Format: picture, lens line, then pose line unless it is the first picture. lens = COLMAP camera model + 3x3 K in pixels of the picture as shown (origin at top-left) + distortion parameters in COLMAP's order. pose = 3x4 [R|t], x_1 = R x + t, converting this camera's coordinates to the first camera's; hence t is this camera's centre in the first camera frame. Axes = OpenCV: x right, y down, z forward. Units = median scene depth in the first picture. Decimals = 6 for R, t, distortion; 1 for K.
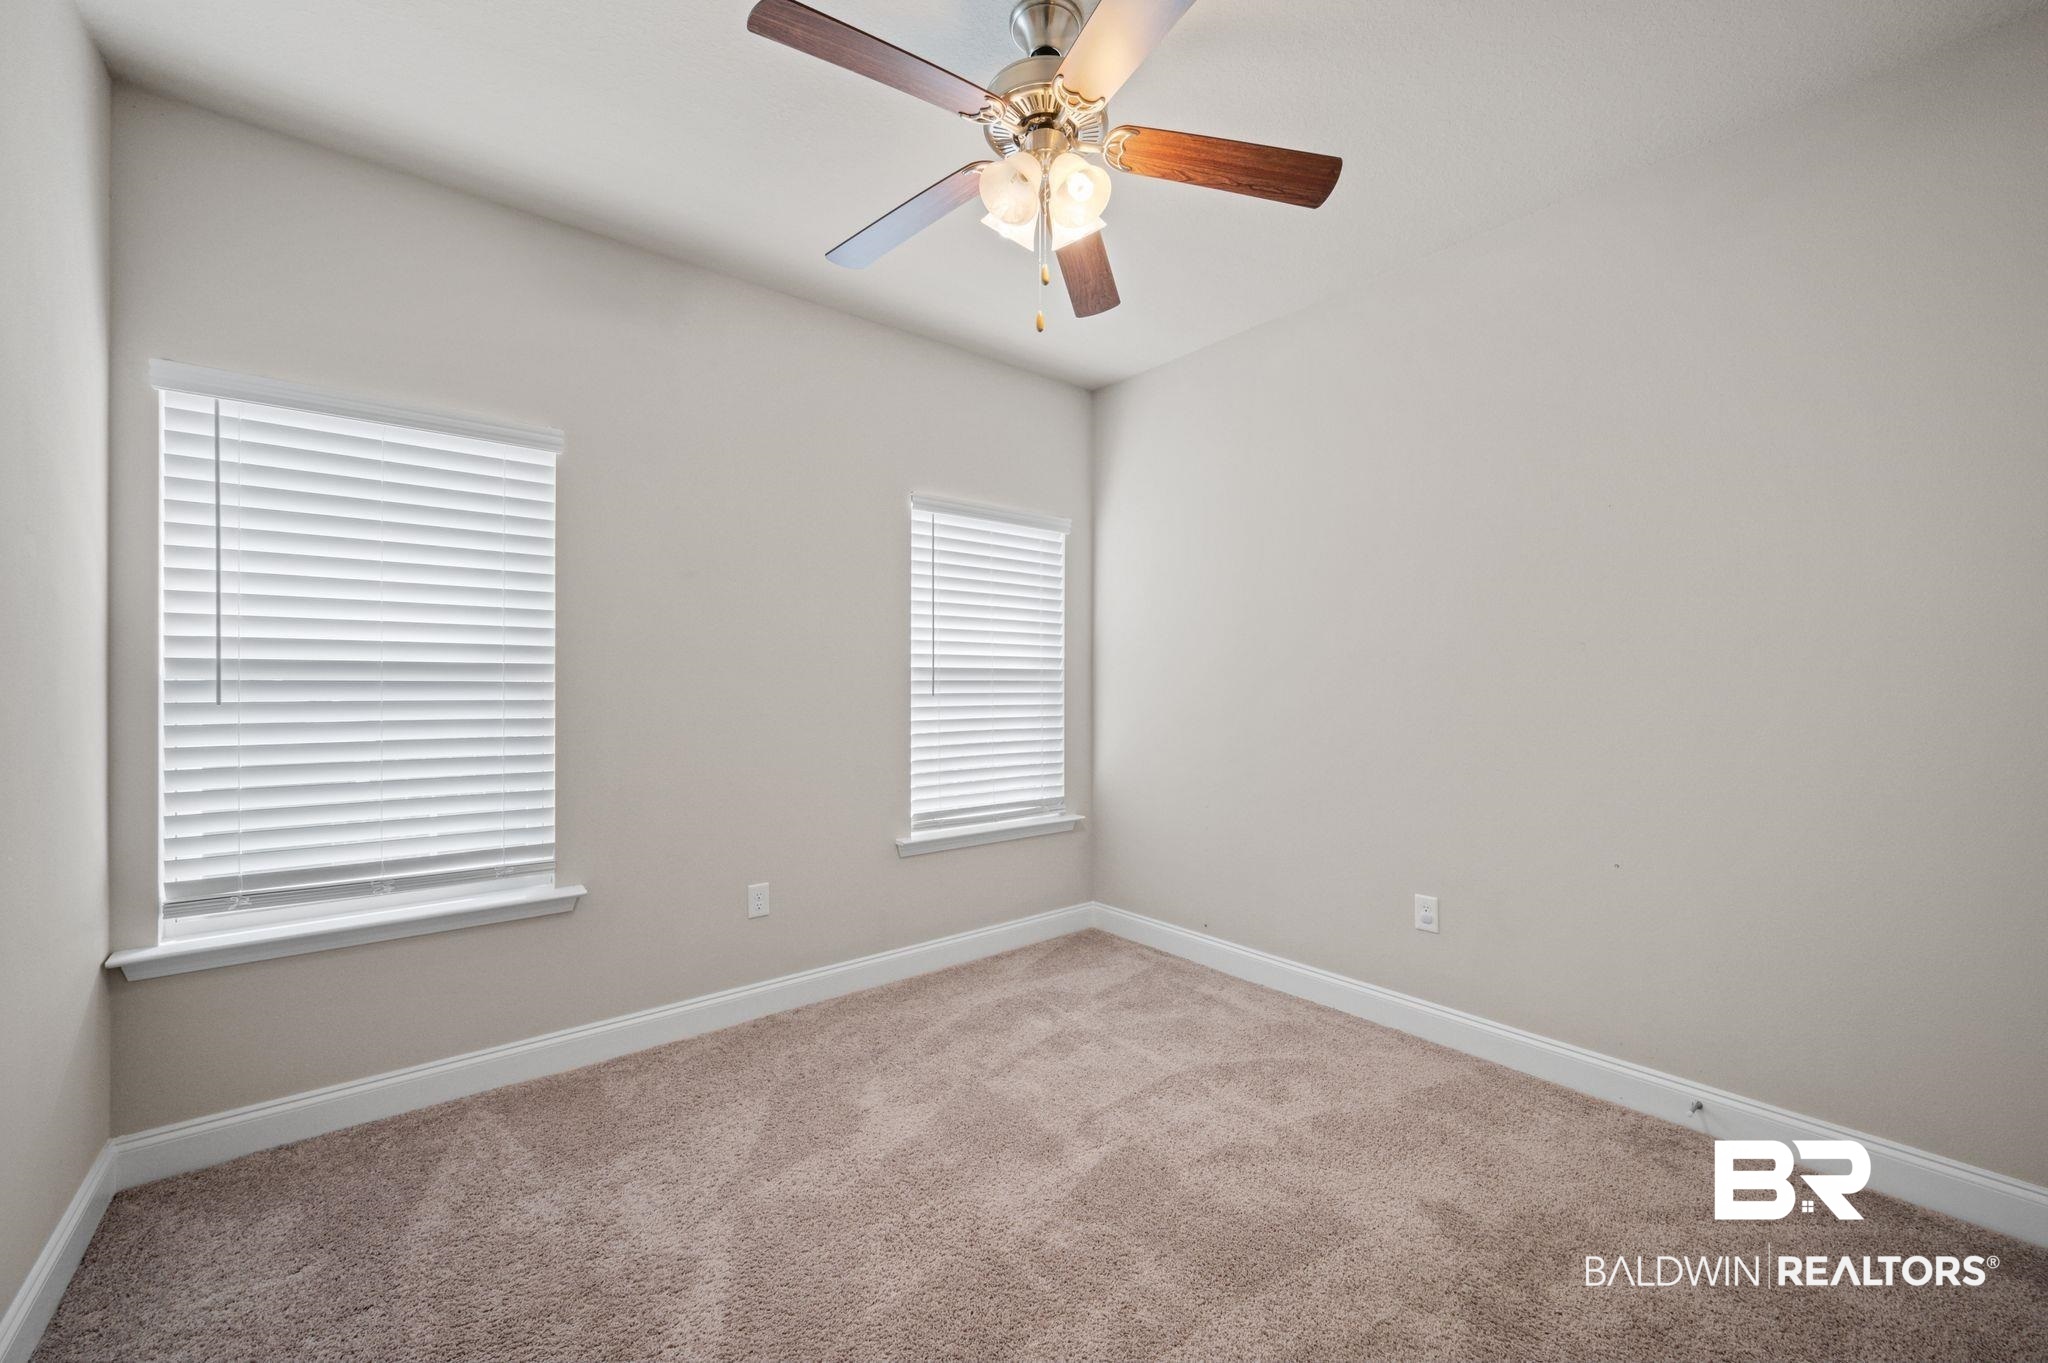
lens RADIAL K [[804.1, 0, 1019.7], [0, 804.1, 686.9], [0, 0, 1]] dist [-0.002259, -0.000239]
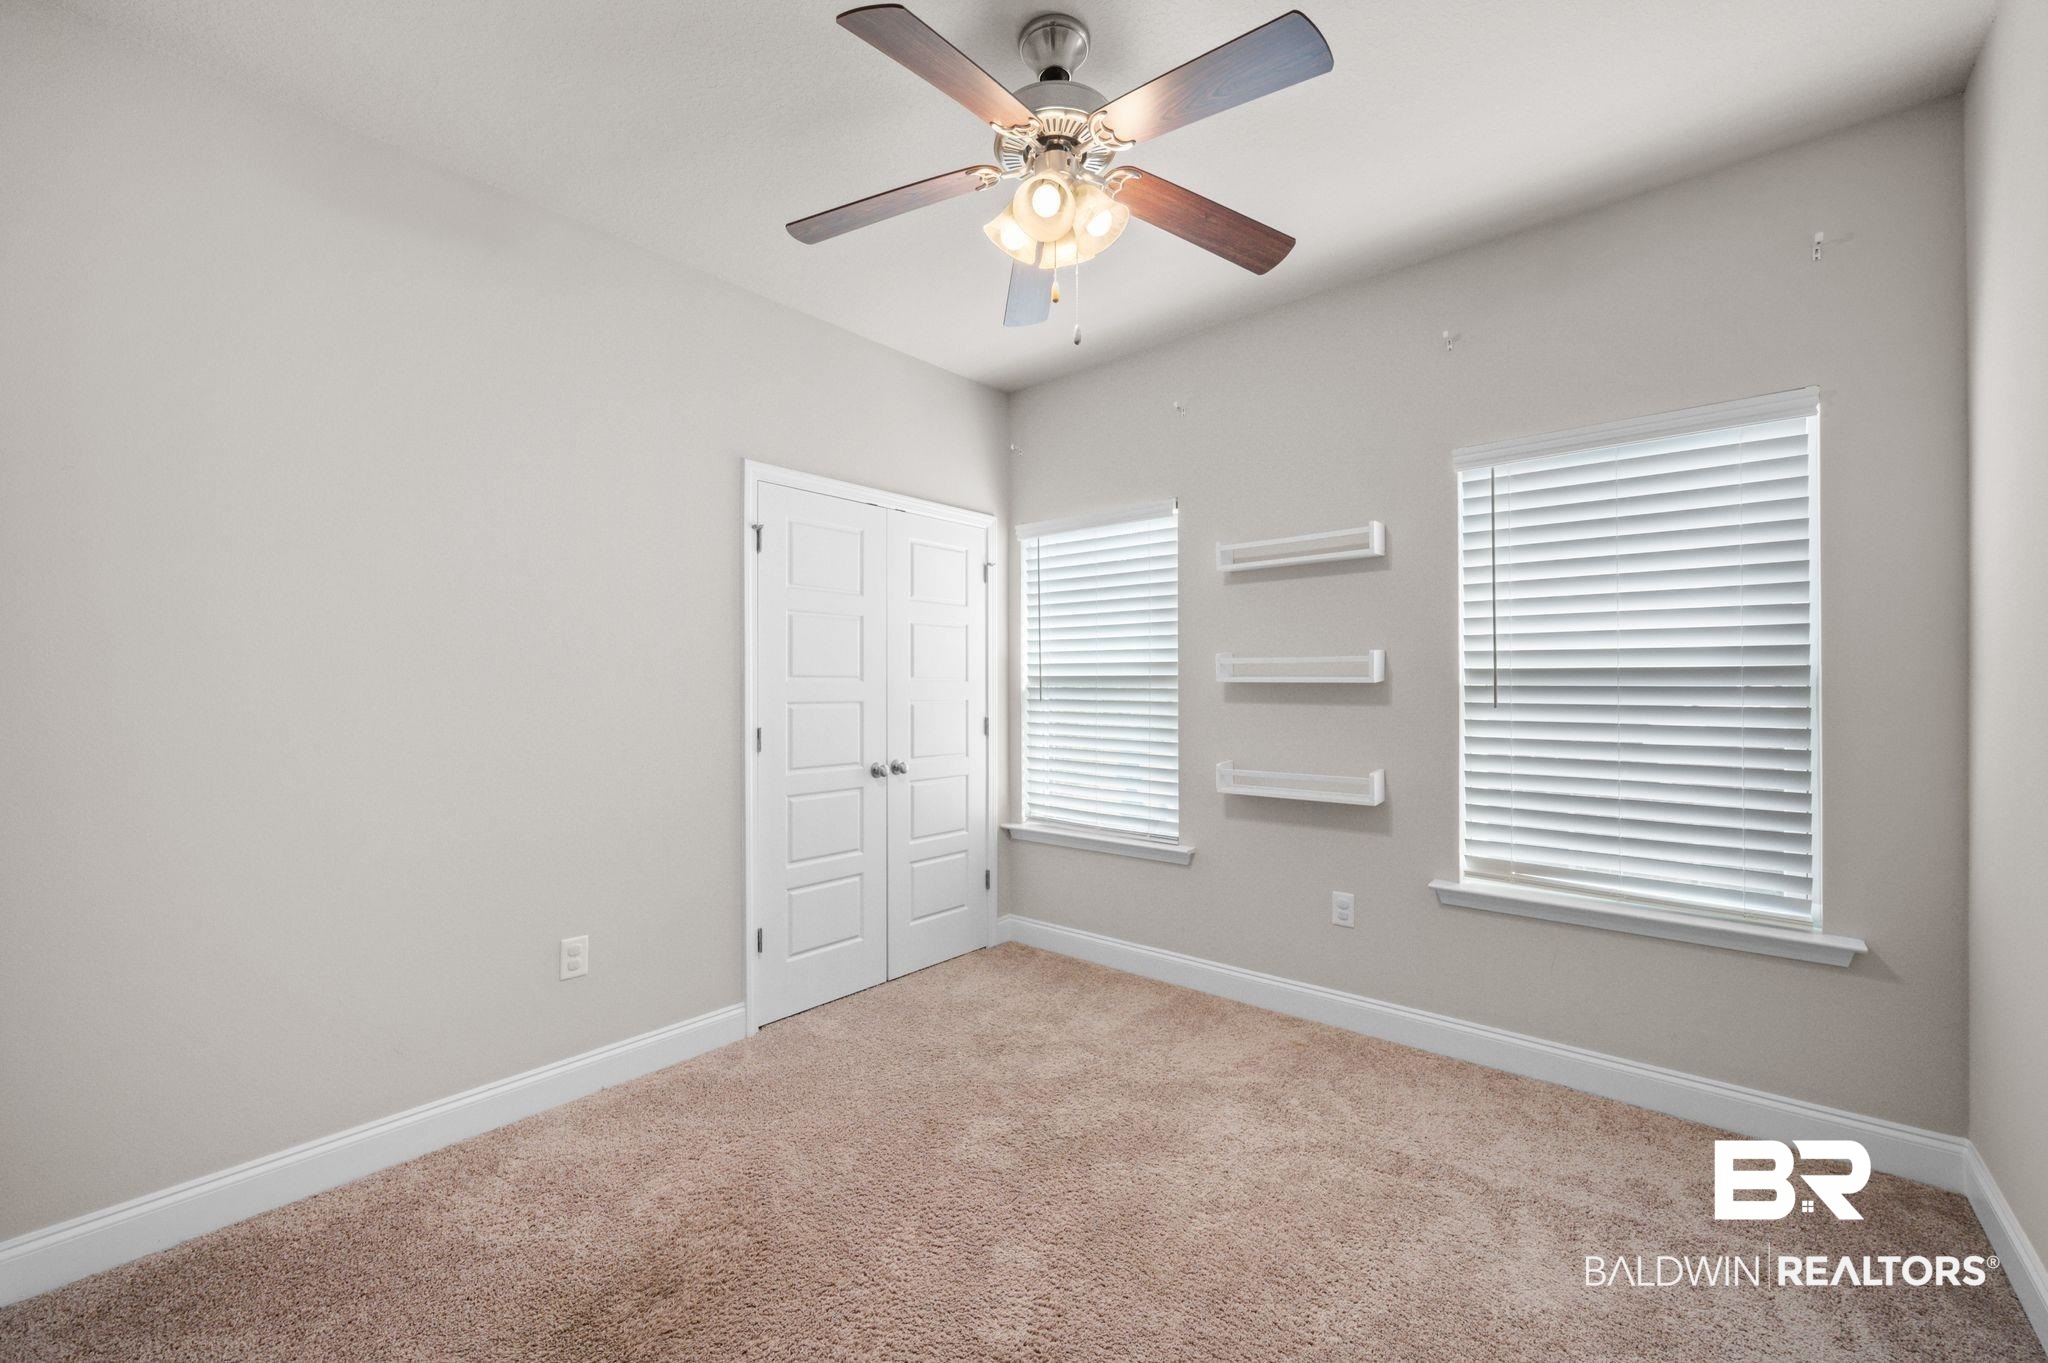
lens RADIAL K [[756.2, 0, 1024.0], [0, 756.2, 681.5], [0, 0, 1]] dist [0.000153, -0.000048]
pose [[0.210174, -0.008690, -0.977625, 0.507578], [-0.004195, 0.999943, -0.009790, -0.003152], [0.977655, 0.006159, 0.210126, 0.423223]]
